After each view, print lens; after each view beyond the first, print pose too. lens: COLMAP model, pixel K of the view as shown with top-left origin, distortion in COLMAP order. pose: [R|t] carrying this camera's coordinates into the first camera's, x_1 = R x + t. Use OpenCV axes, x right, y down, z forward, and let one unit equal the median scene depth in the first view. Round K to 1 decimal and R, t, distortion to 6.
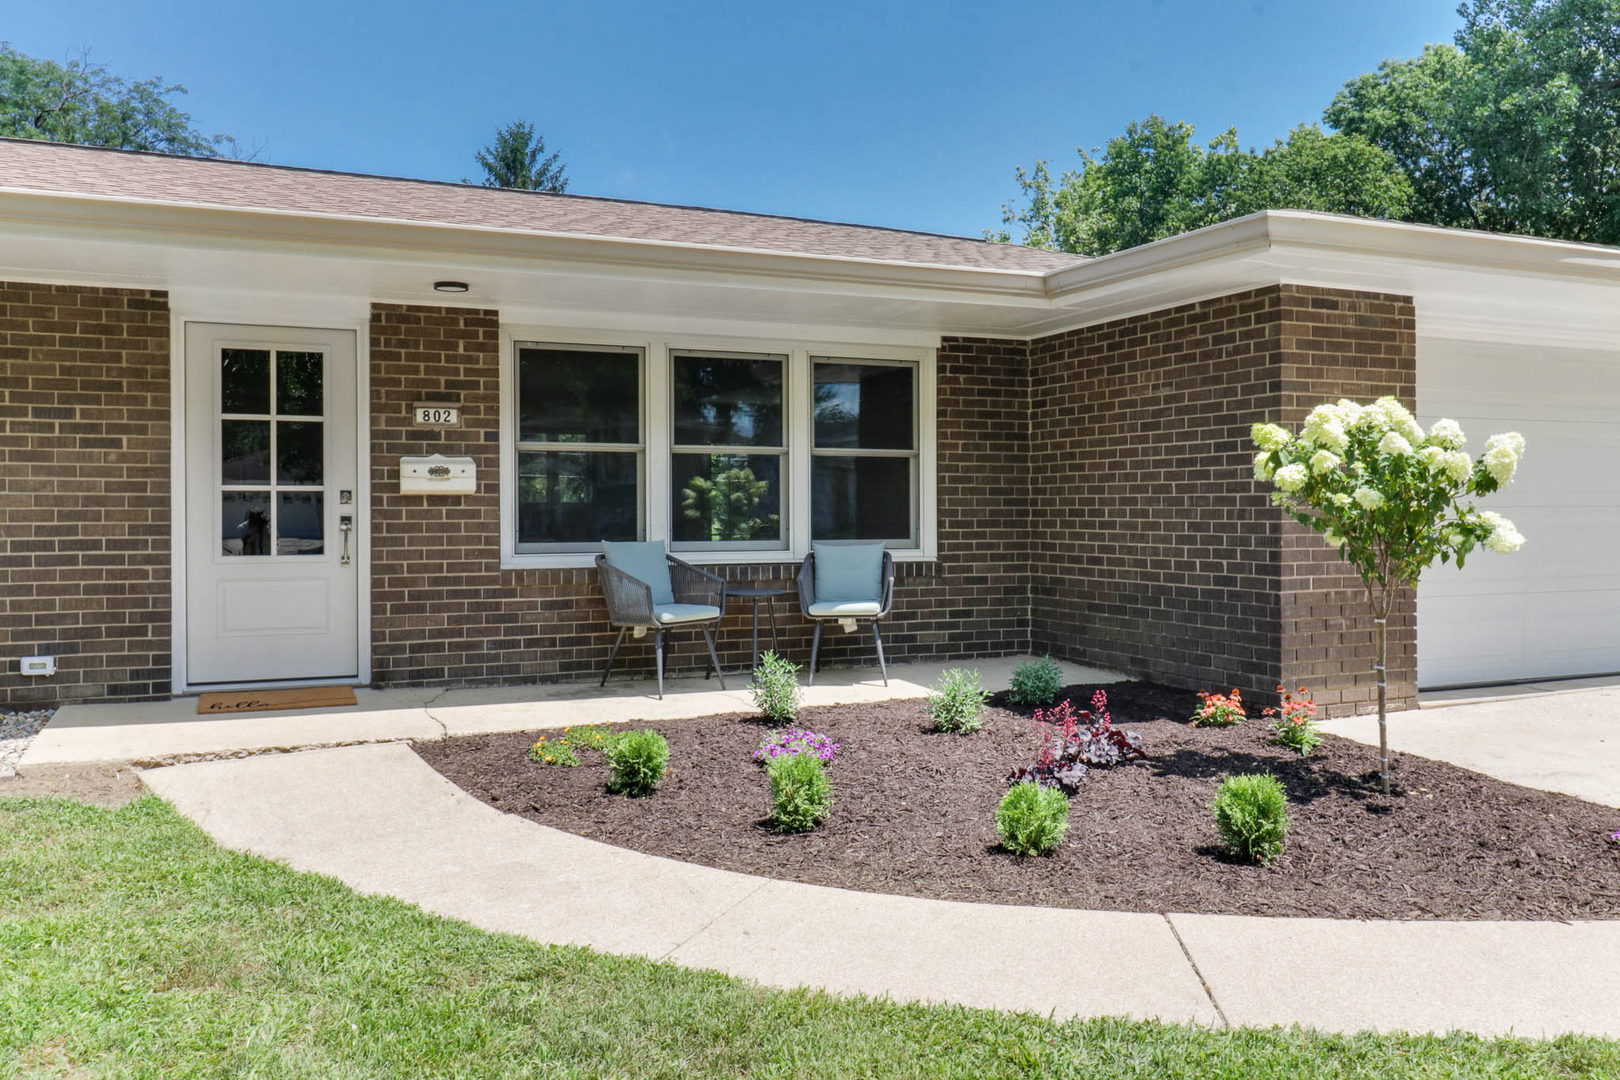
lens RADIAL K [[1359.5, 0, 805.4], [0, 1359.5, 535.6], [0, 0, 1]] dist [0.010856, 0.003983]
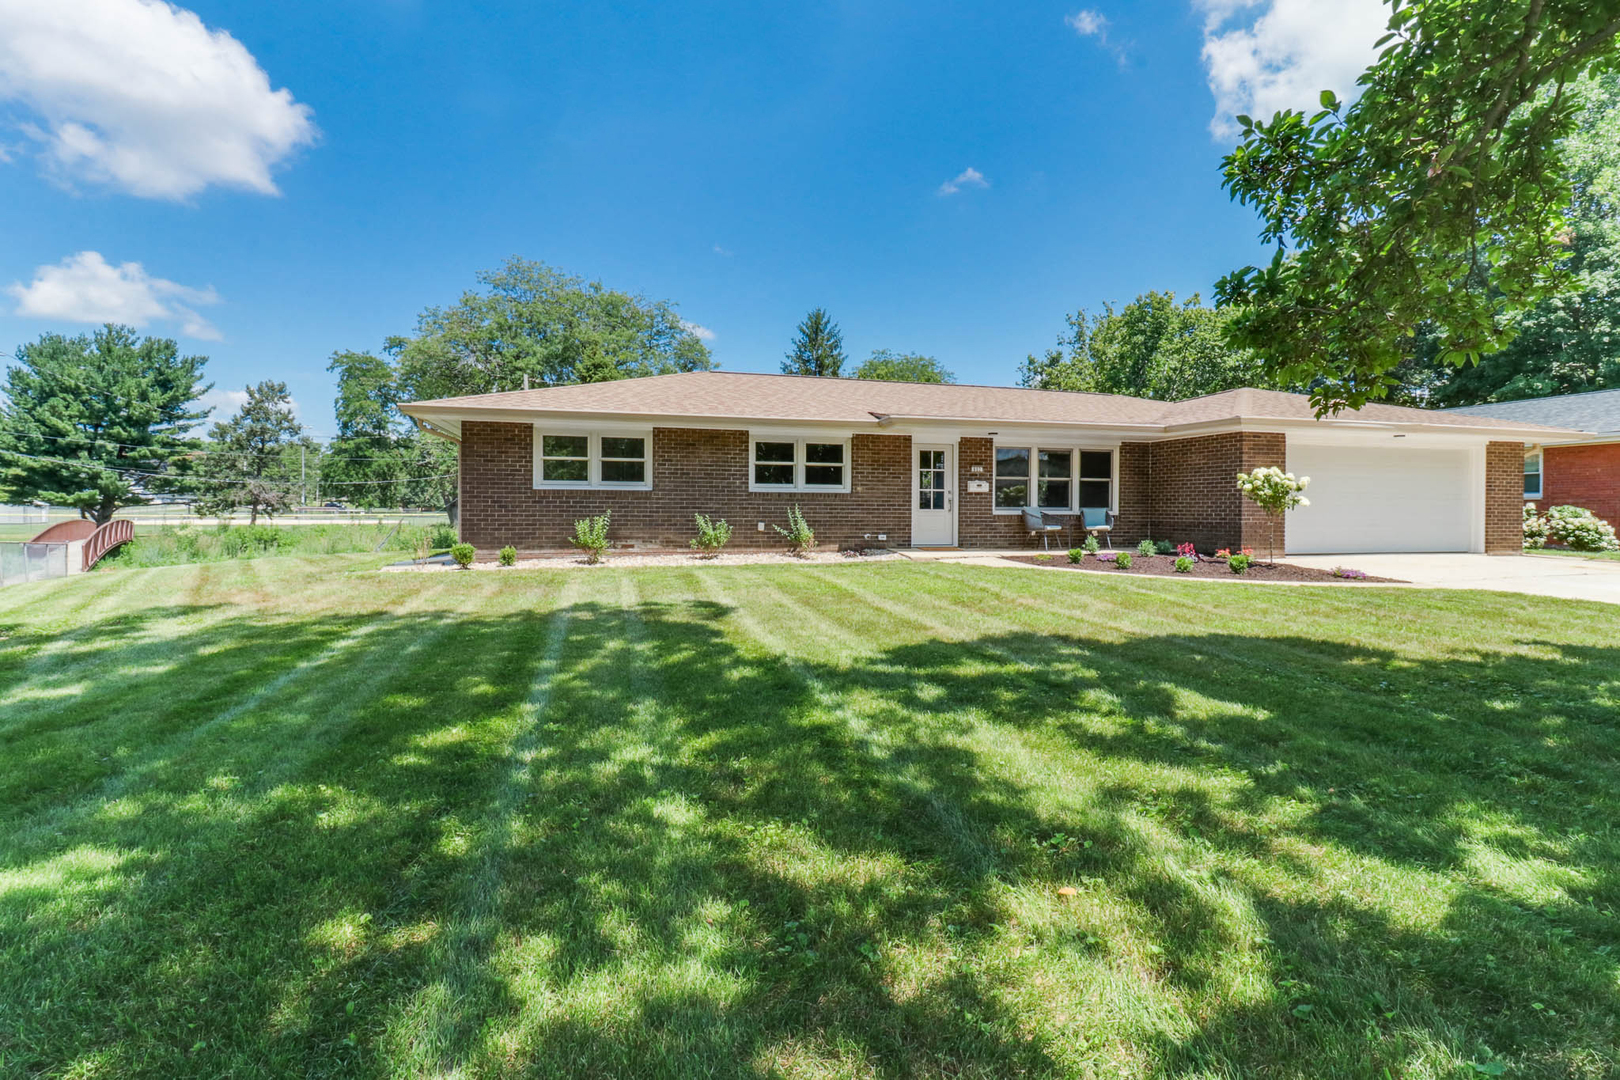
lens RADIAL K [[776.8, 0, 816.8], [0, 776.8, 537.7], [0, 0, 1]] dist [0.001517, 0.000144]
pose [[0.990169, 0.010148, -0.139508, -0.383855], [-0.007203, 0.999741, 0.021595, 0.042597], [0.139691, -0.020378, 0.989985, -0.956662]]
